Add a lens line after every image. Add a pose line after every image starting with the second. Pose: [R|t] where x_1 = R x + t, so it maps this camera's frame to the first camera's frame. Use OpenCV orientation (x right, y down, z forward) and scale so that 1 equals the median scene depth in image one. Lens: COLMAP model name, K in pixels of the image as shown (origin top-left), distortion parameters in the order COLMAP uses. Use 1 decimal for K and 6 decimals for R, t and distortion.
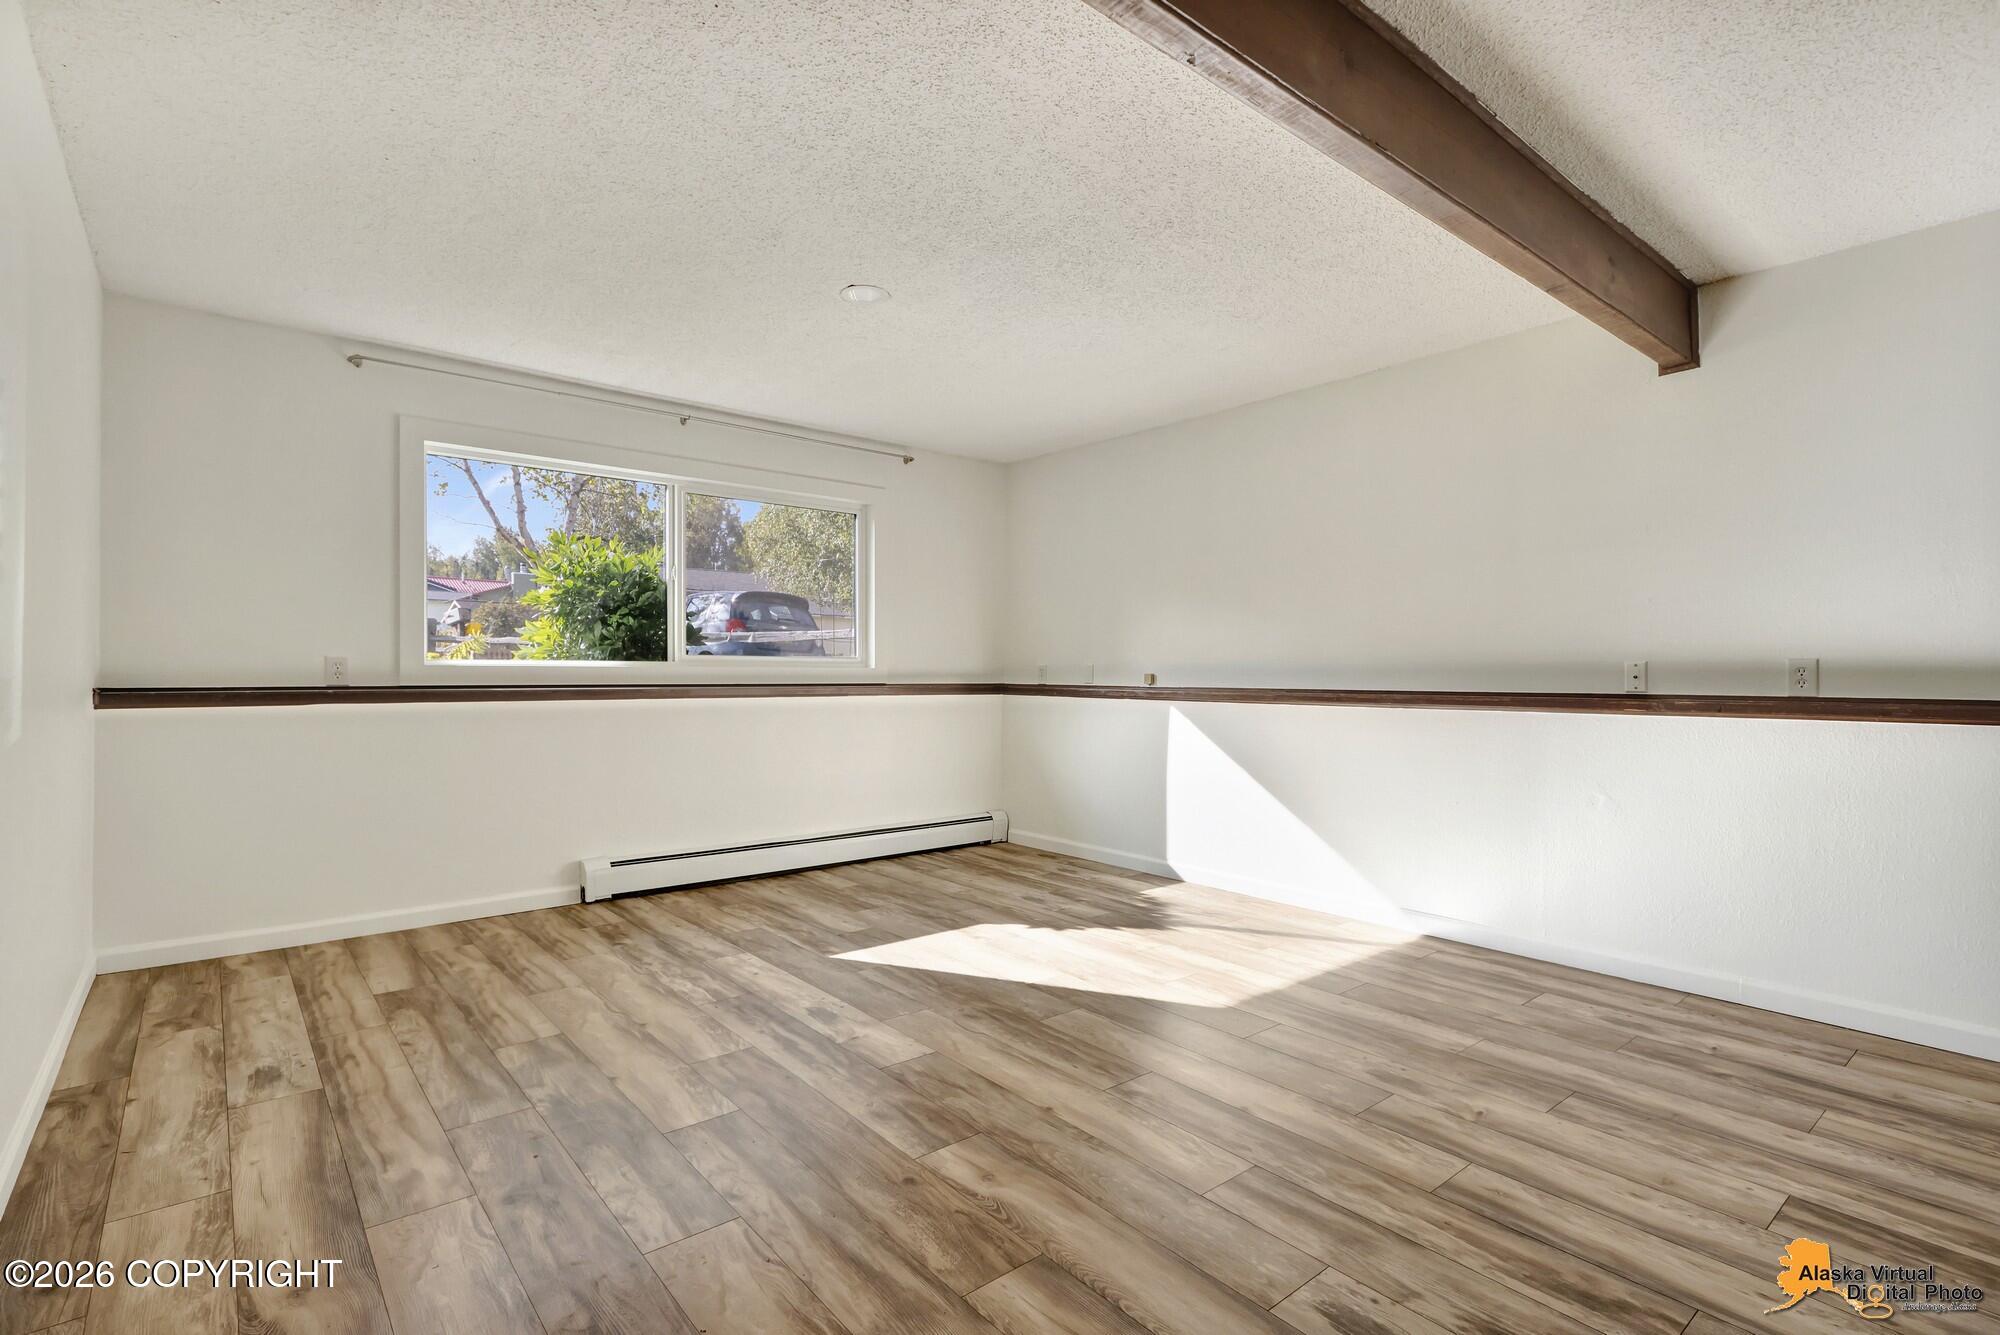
lens RADIAL K [[957.8, 0, 1004.8], [0, 957.8, 676.0], [0, 0, 1]] dist [0.008294, -0.003077]
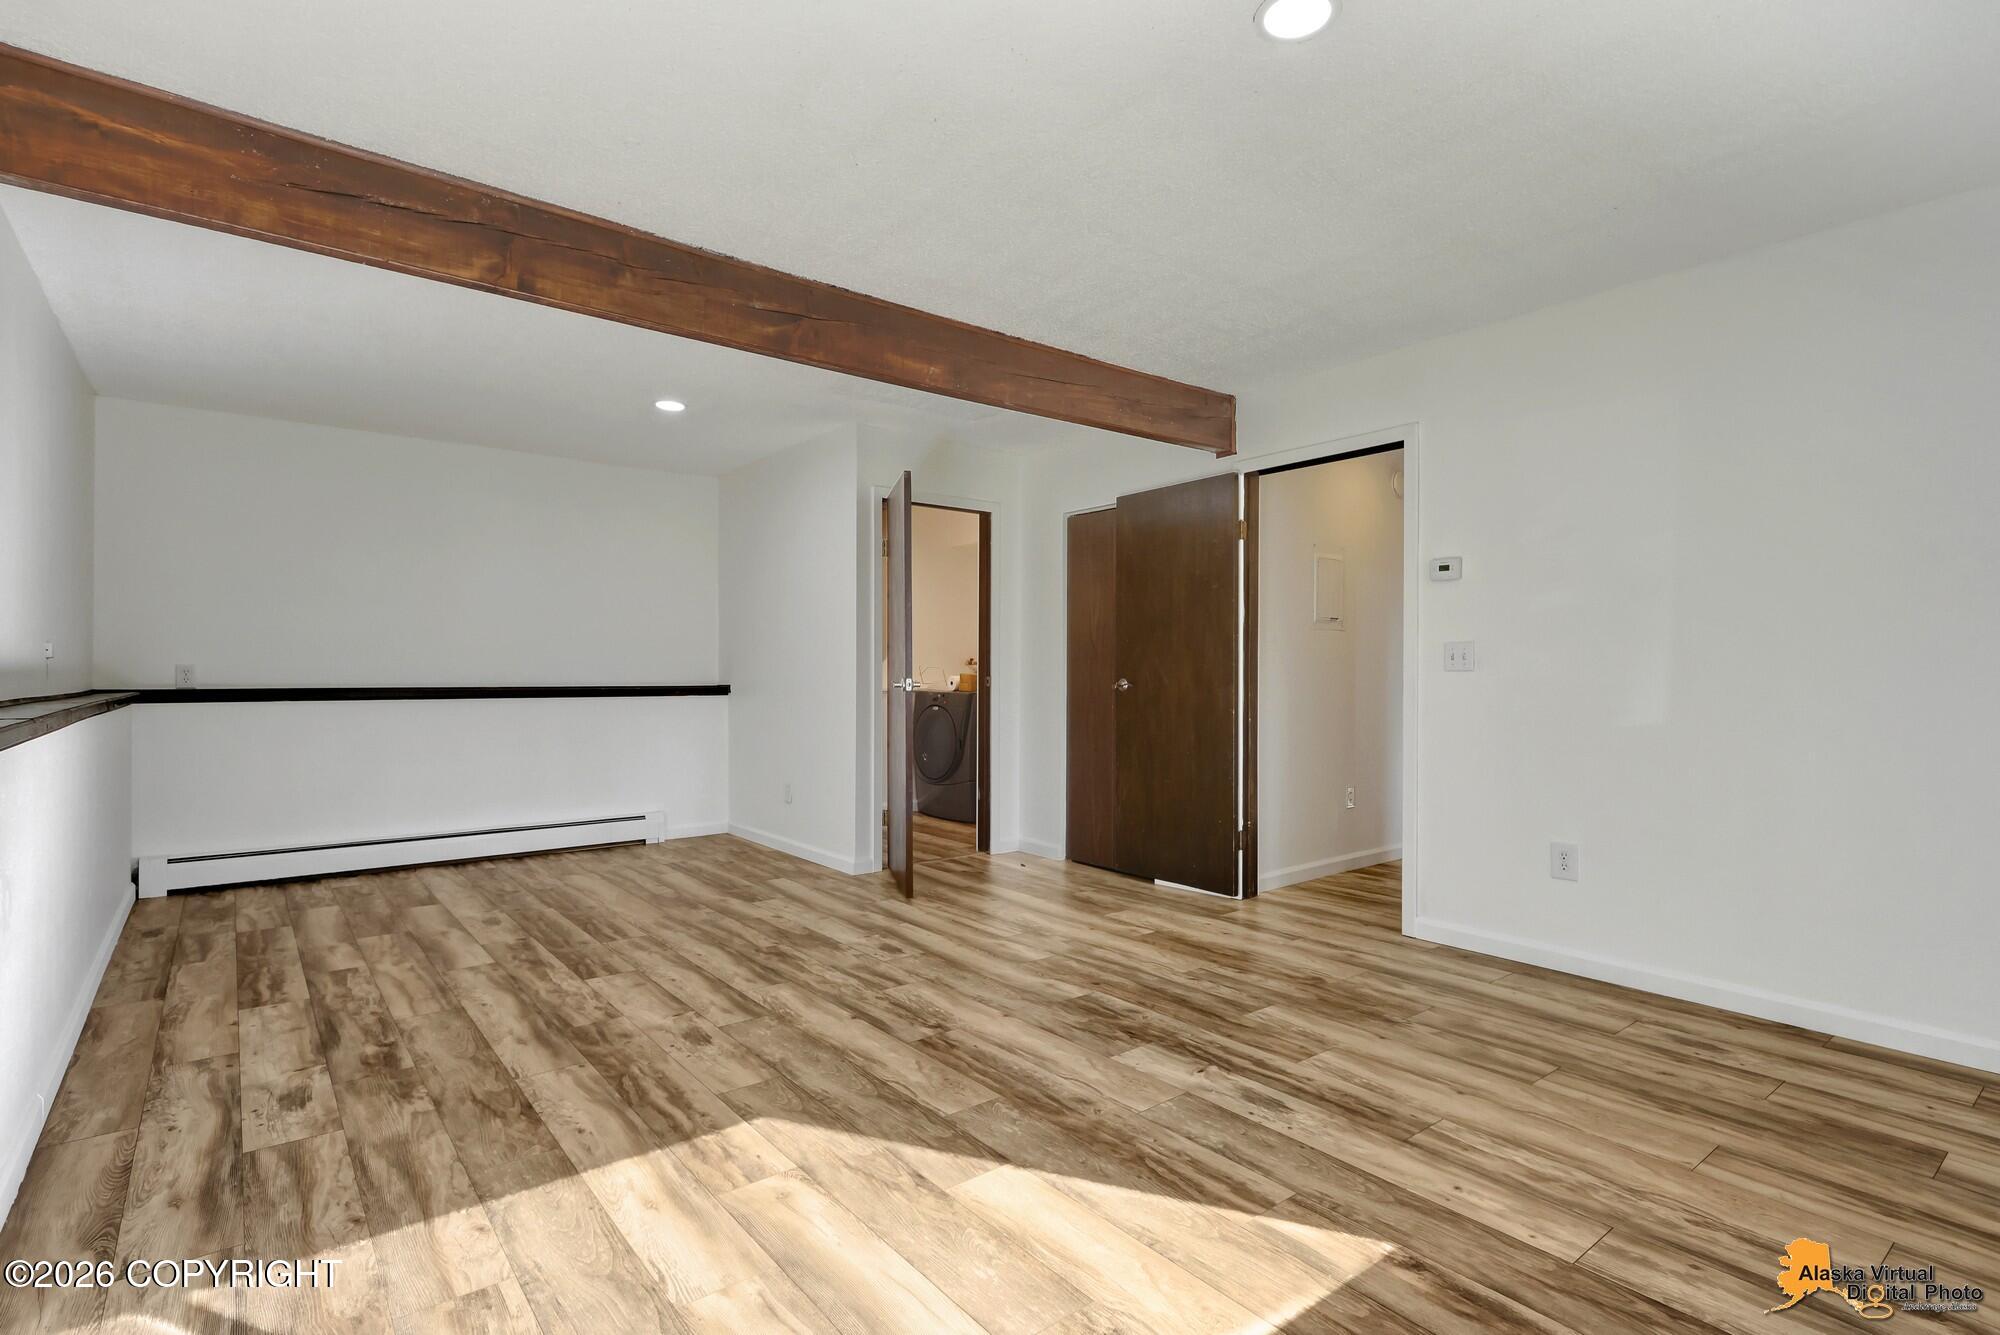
lens RADIAL K [[957.8, 0, 1008.3], [0, 957.8, 679.6], [0, 0, 1]] dist [0.008294, -0.003077]
pose [[-0.999720, -0.007429, 0.022448, 0.013875], [-0.007138, 0.999890, 0.013006, -0.017839], [-0.022543, 0.012842, -0.999663, 1.865223]]
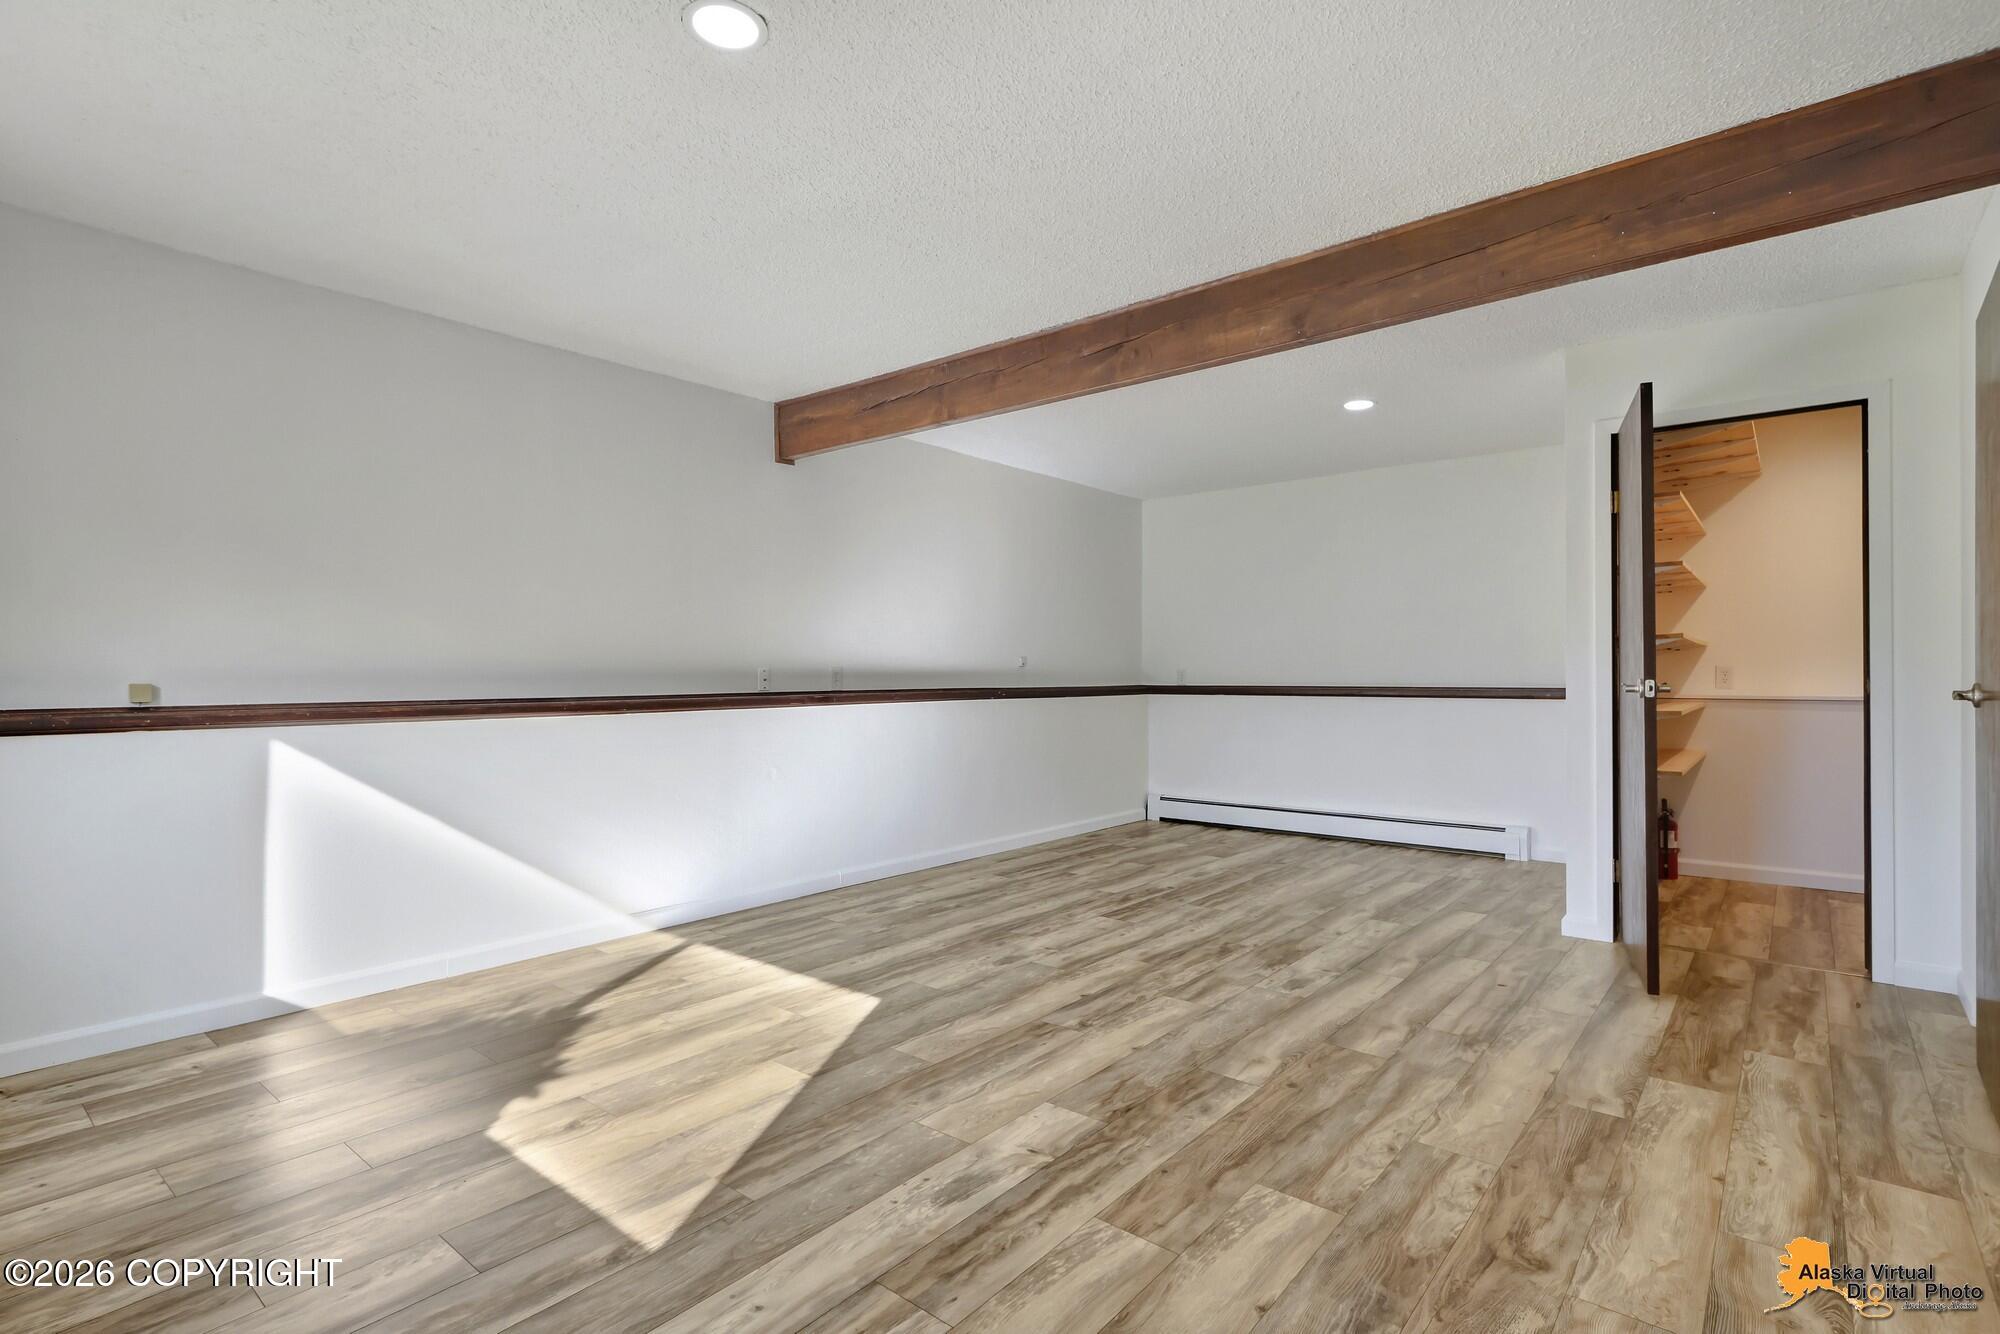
lens RADIAL K [[957.8, 0, 992.7], [0, 957.8, 671.9], [0, 0, 1]] dist [0.008294, -0.003077]
pose [[-0.178801, -0.003719, 0.983878, -0.884440], [0.007122, 0.999962, 0.005074, -0.018026], [-0.983859, 0.007914, -0.178768, 1.122769]]
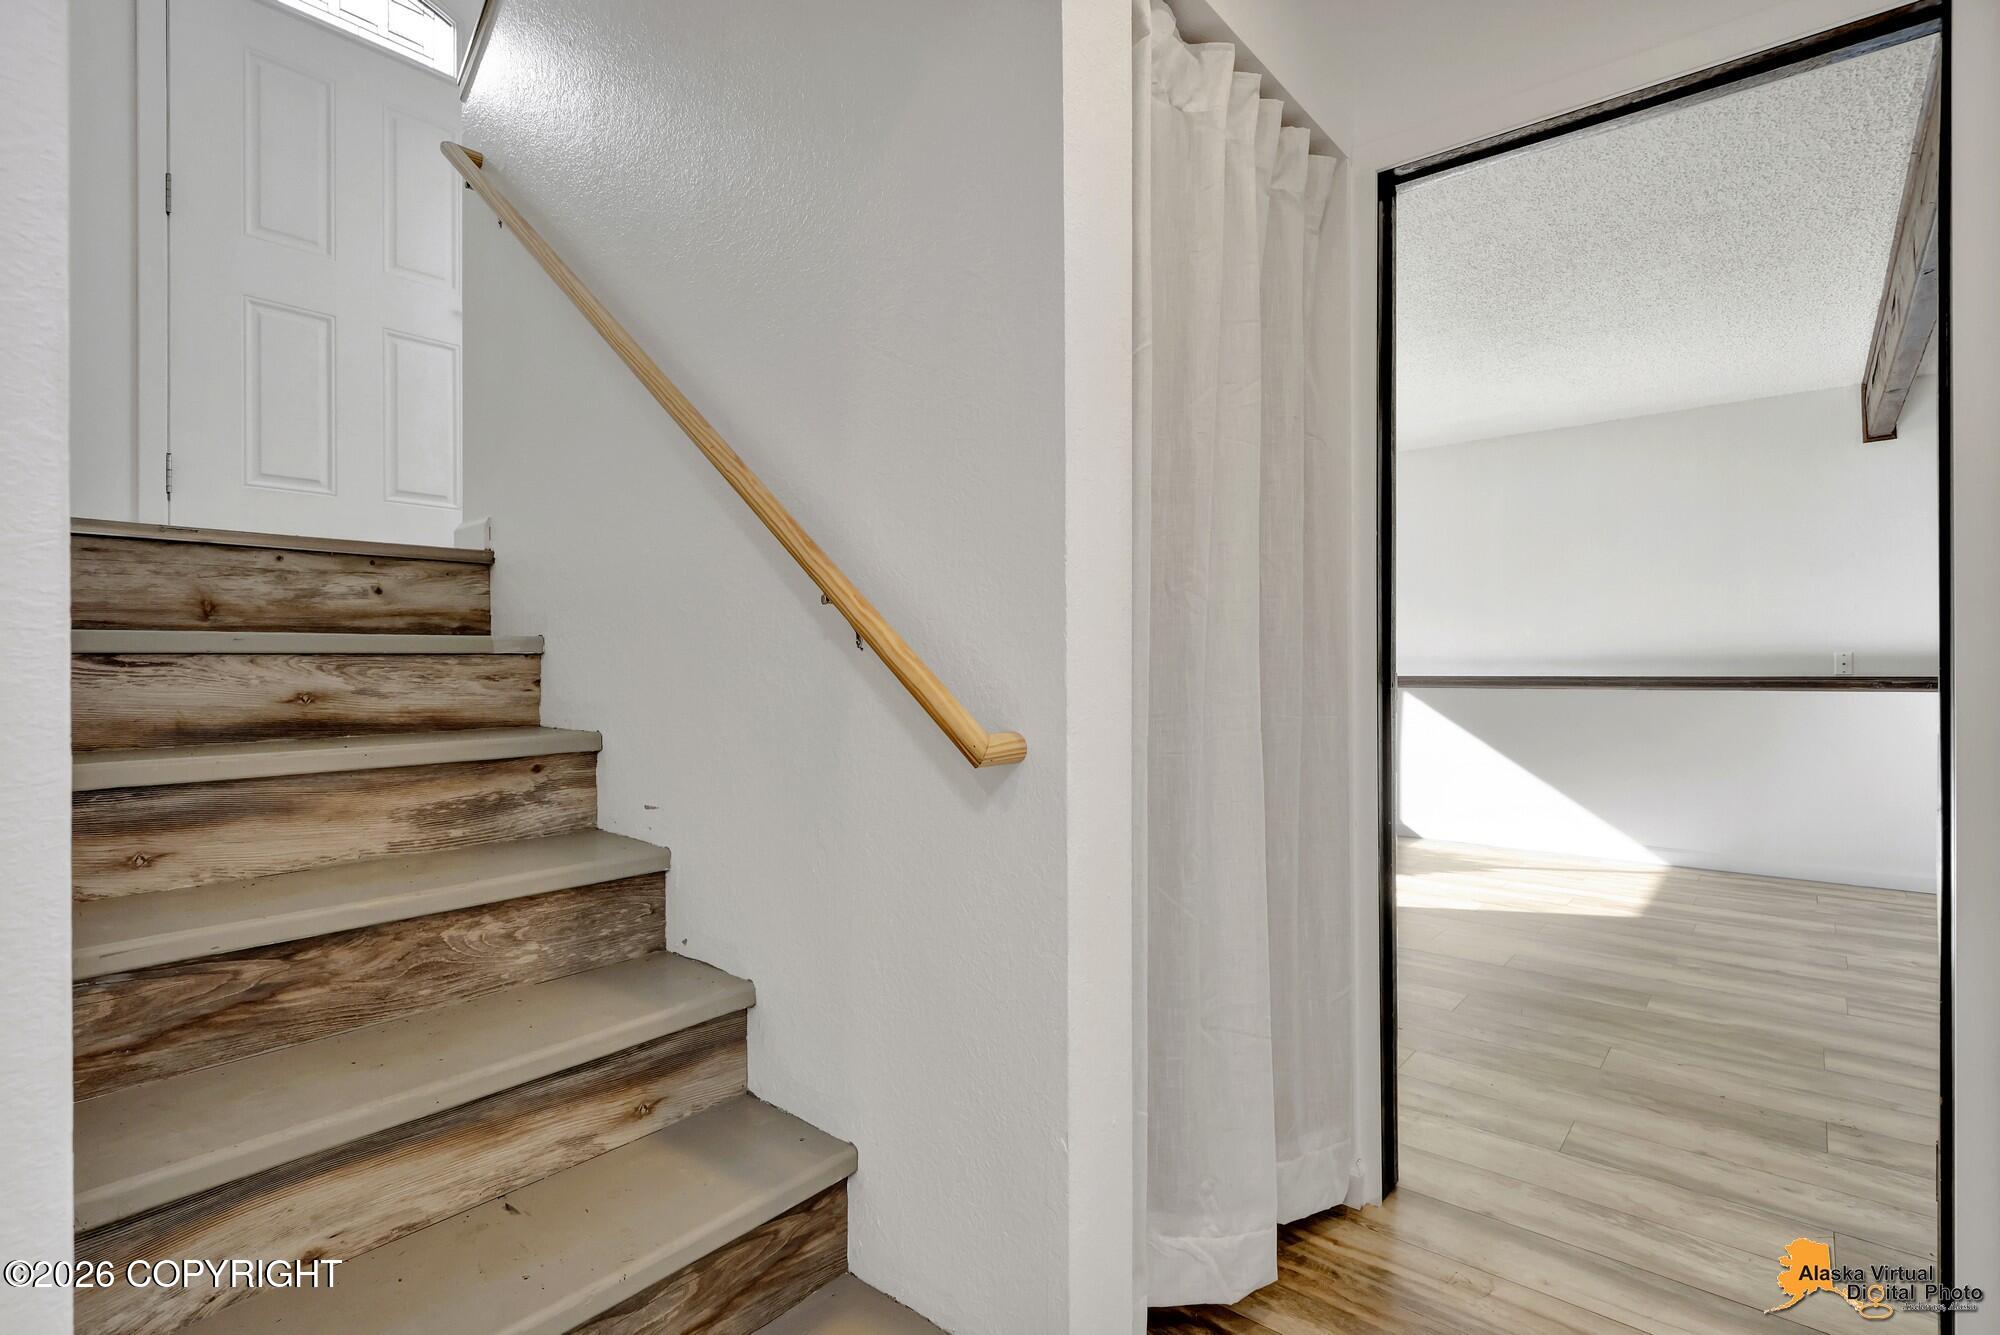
lens RADIAL K [[957.8, 0, 967.1], [0, 957.8, 661.6], [0, 0, 1]] dist [0.008294, -0.003077]
pose [[0.987961, -0.016687, 0.153801, -0.952909], [0.017693, 0.999830, -0.005175, -0.021137], [-0.153688, 0.007834, 0.988088, -0.195477]]
